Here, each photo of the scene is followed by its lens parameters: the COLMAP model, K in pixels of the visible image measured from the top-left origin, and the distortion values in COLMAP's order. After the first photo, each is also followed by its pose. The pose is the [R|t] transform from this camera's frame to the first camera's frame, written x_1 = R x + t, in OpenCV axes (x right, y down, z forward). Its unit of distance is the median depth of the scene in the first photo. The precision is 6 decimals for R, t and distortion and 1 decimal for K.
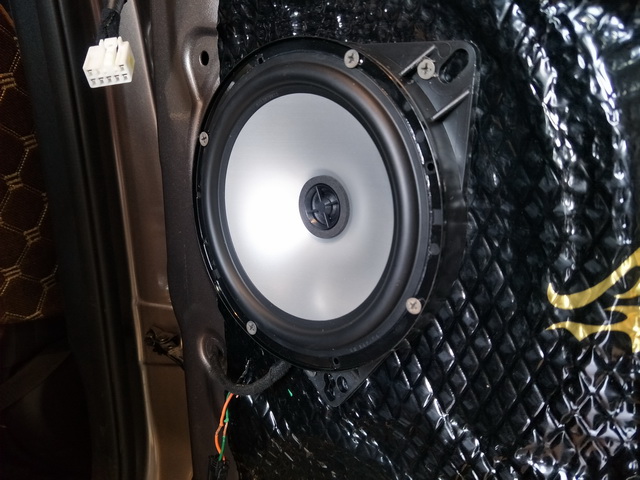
lens RADIAL K [[553.8, 0, 322.9], [0, 553.8, 246.4], [0, 0, 1]] dist [-0.013779, -0.017873]
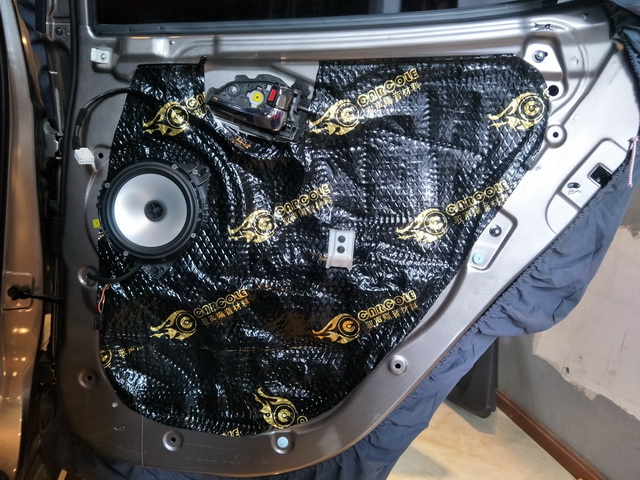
lens RADIAL K [[553.8, 0, 322.1], [0, 553.8, 240.3], [0, 0, 1]] dist [-0.013779, -0.017873]
pose [[0.780726, 0.041638, 0.623485, -1.523034], [0.062481, 0.987575, -0.144191, 0.758471], [-0.621742, 0.151529, 0.768424, -2.442331]]
